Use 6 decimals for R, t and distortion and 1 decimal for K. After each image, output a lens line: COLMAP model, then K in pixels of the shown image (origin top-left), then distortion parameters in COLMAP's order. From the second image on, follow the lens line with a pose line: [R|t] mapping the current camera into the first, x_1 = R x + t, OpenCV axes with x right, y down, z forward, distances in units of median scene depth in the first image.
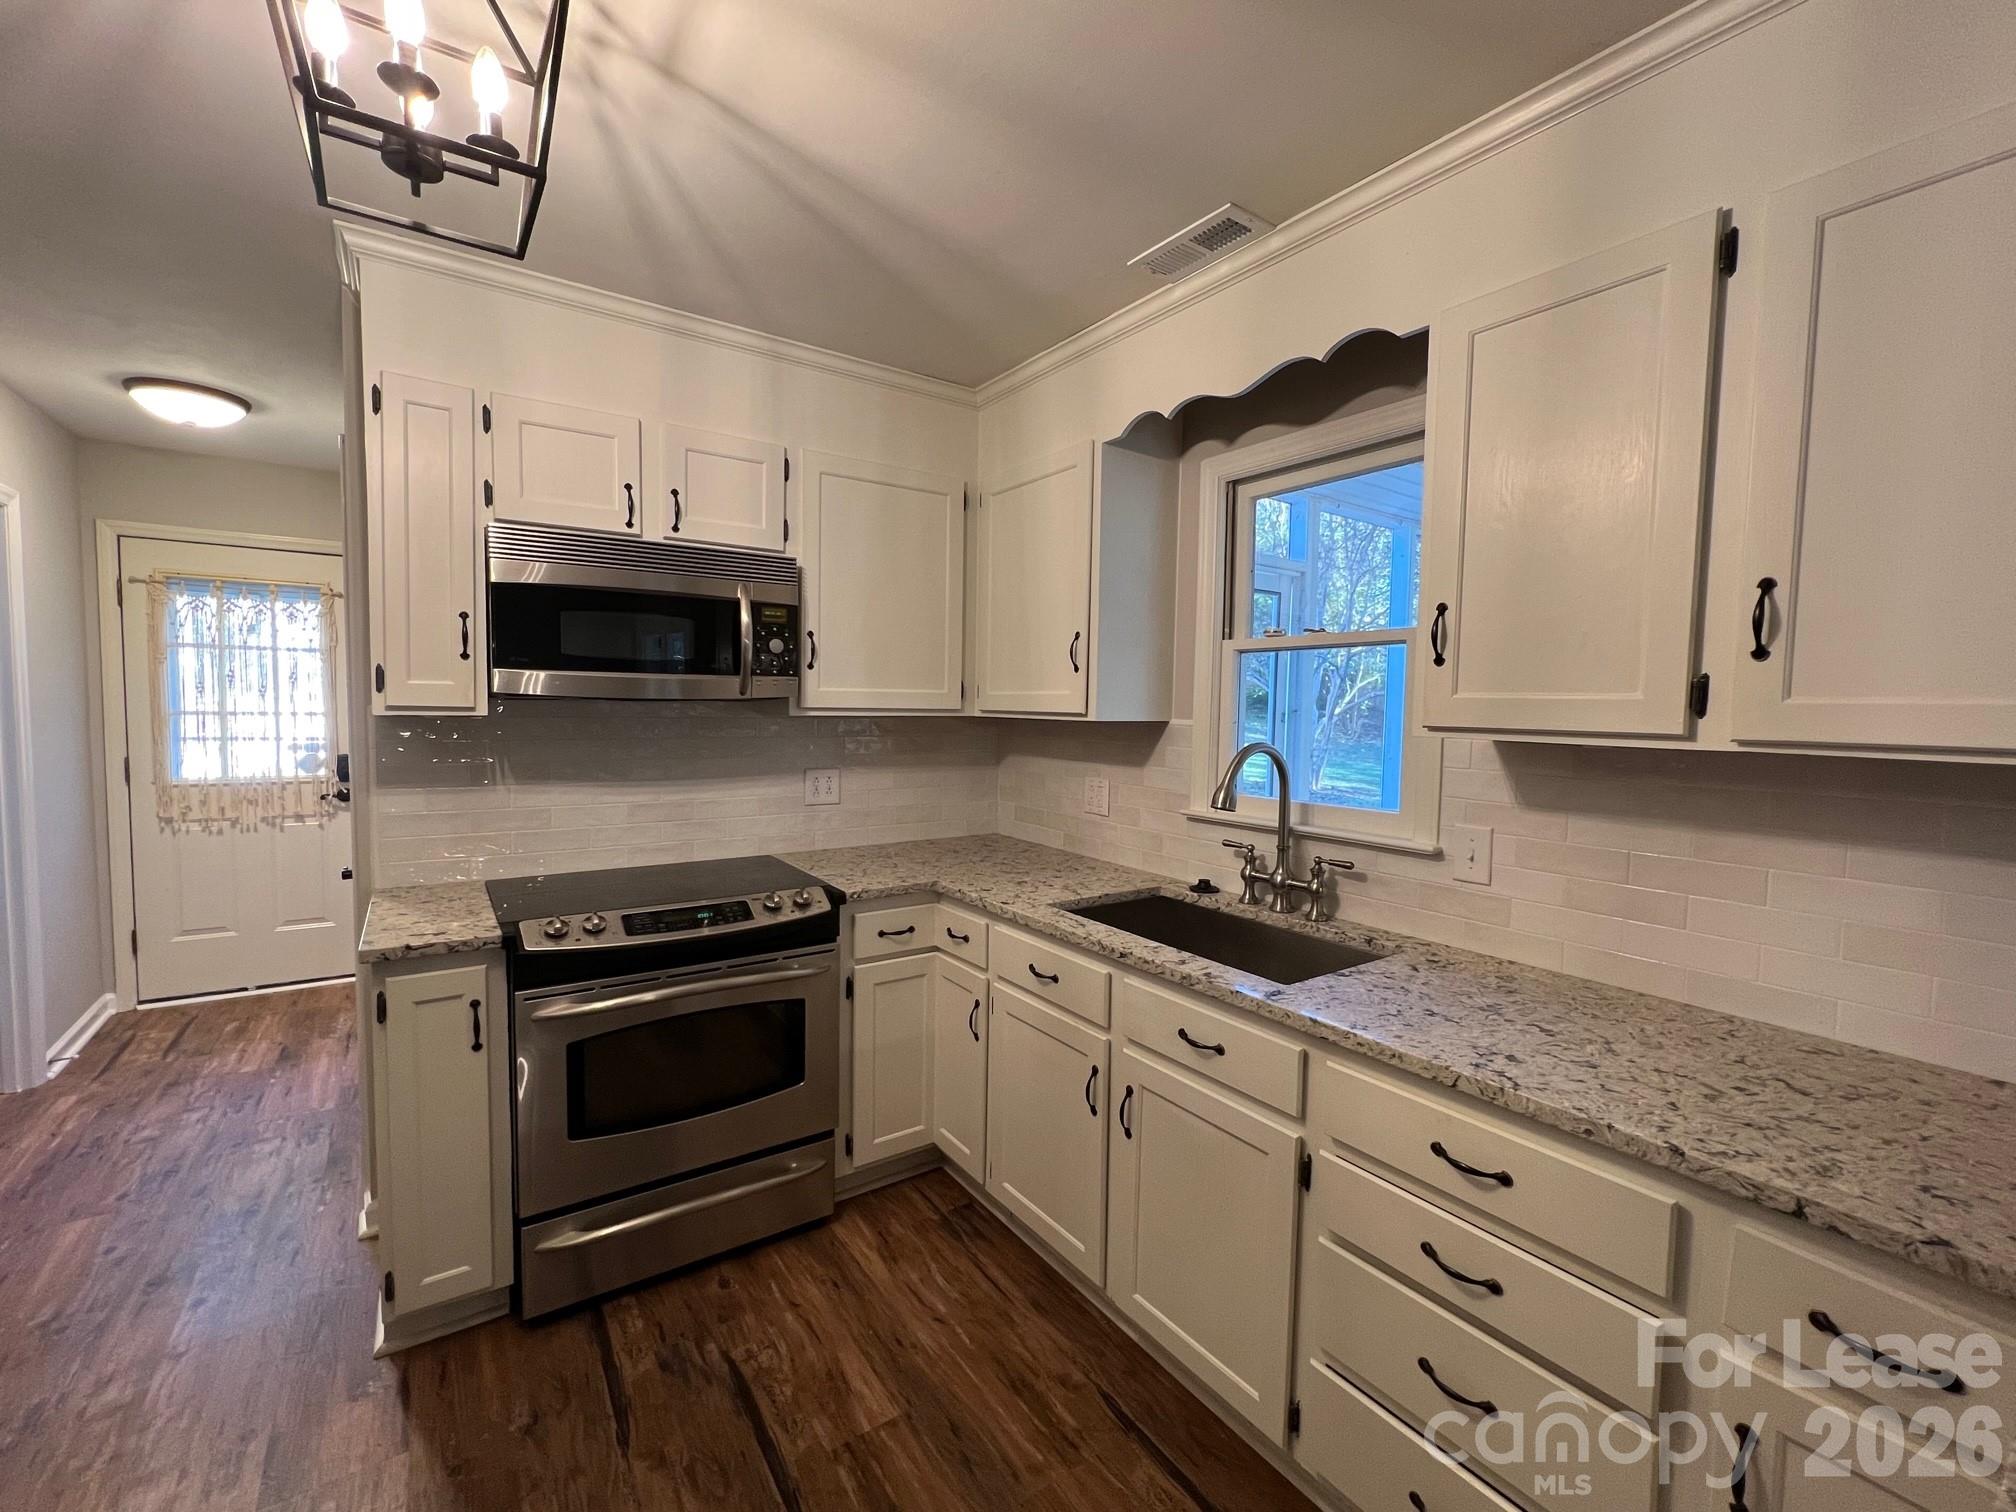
lens RADIAL K [[846.6, 0, 1000.3], [0, 846.6, 759.0], [0, 0, 1]] dist [0.002424, -0.000346]
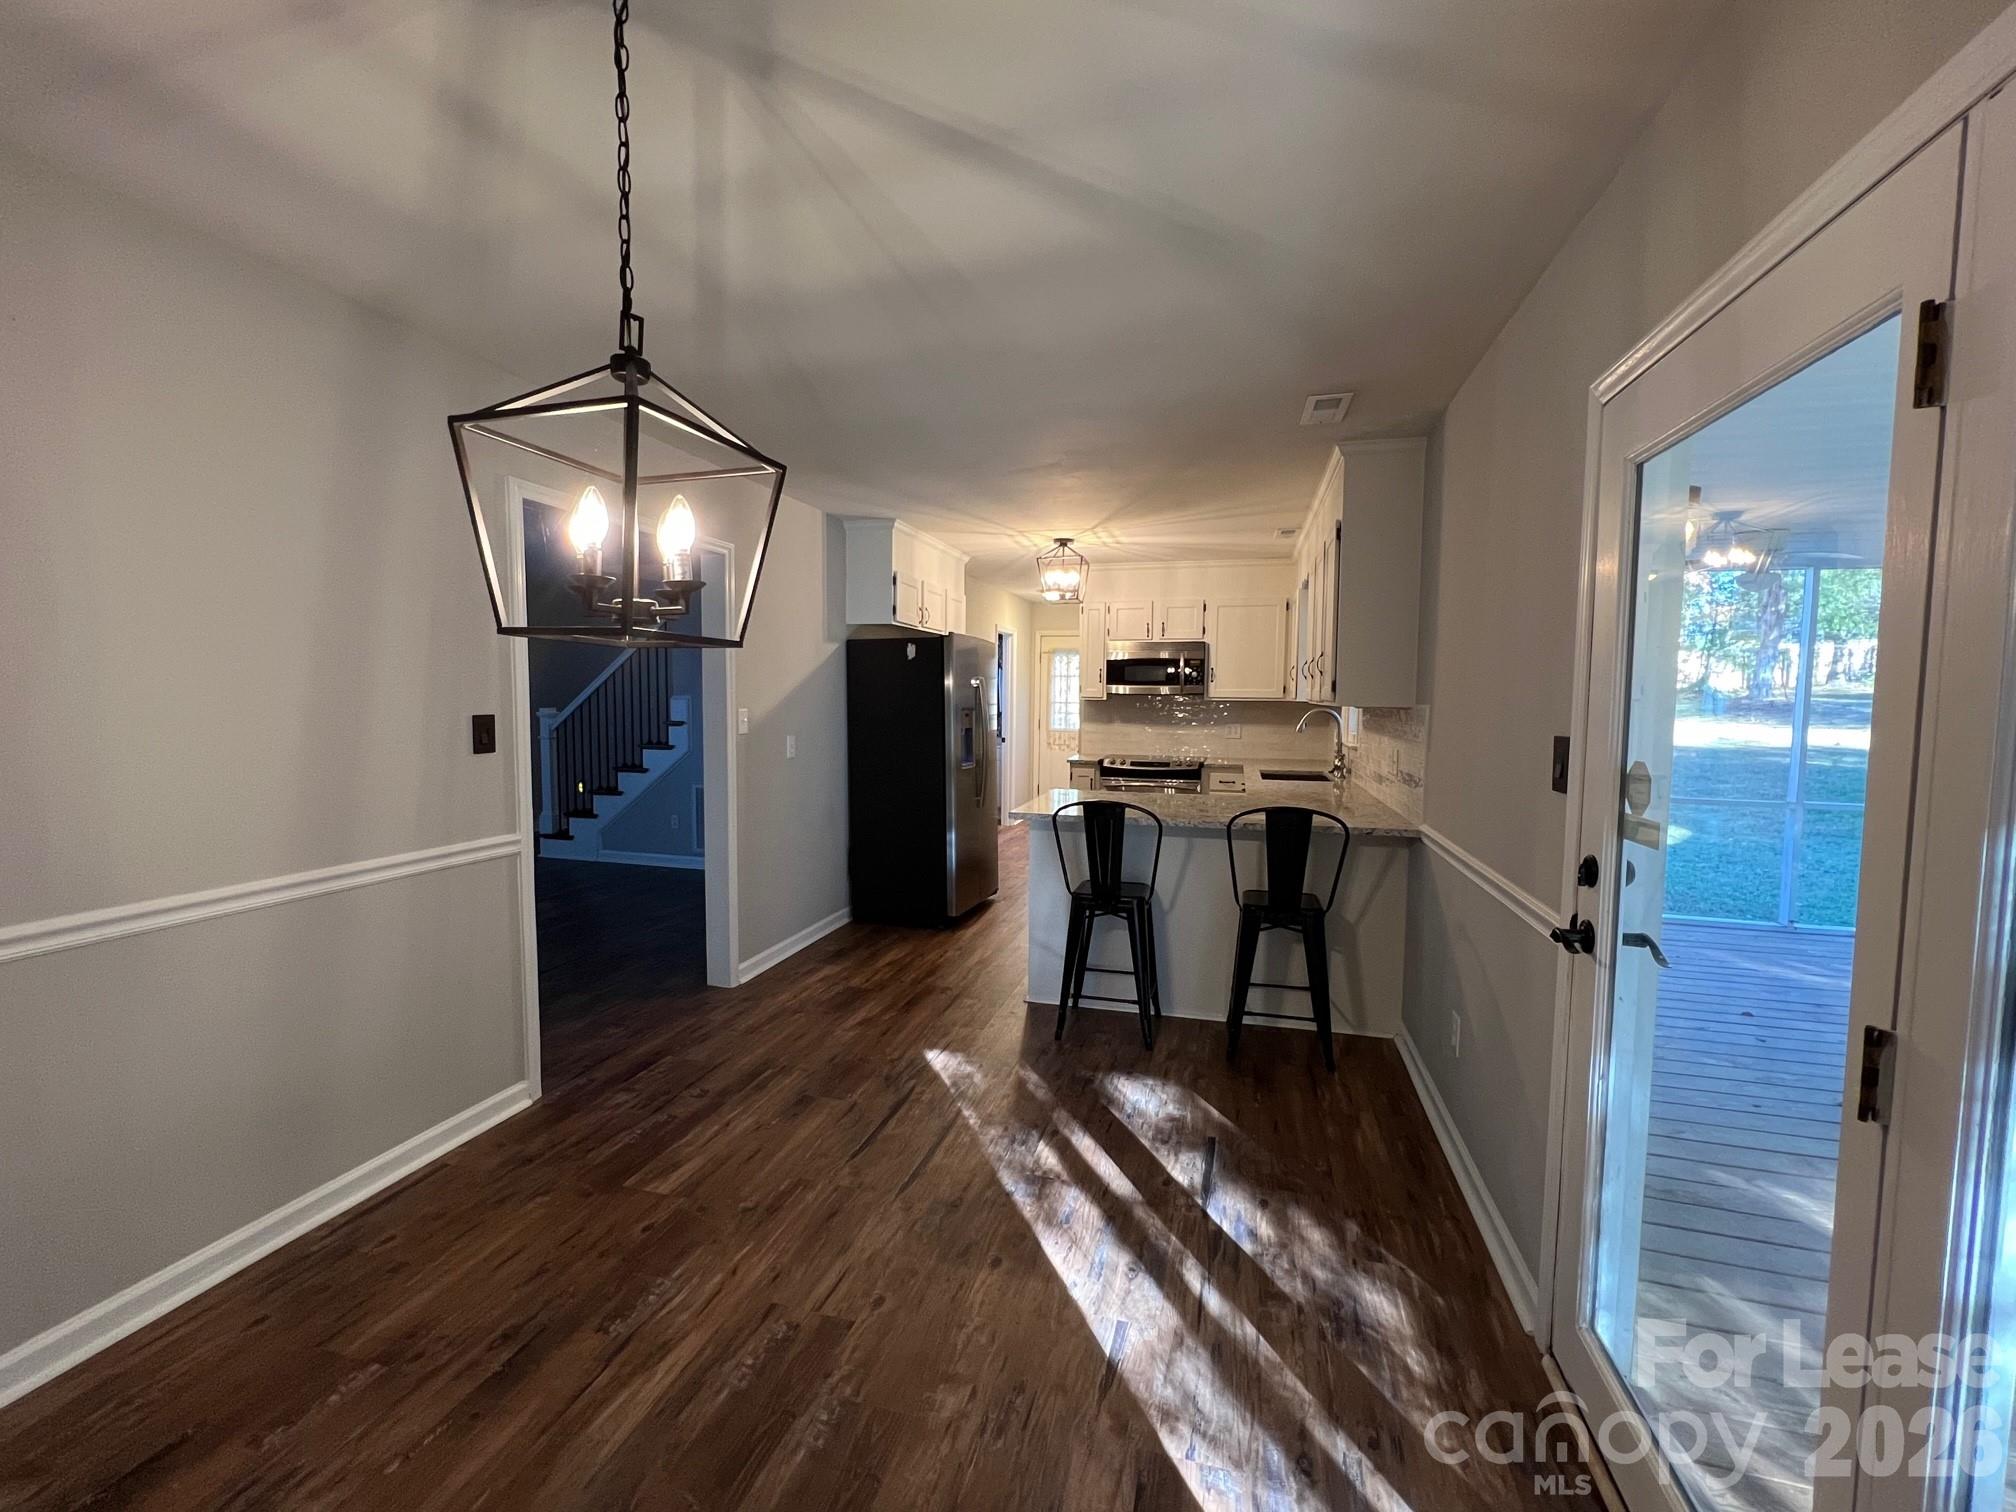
lens RADIAL K [[846.6, 0, 1006.0], [0, 846.6, 754.5], [0, 0, 1]] dist [0.002424, -0.000346]
pose [[0.645815, 0.045894, -0.762113, 0.902543], [-0.048559, 0.998640, 0.018989, 0.063856], [0.761948, 0.024744, 0.647165, -0.772505]]
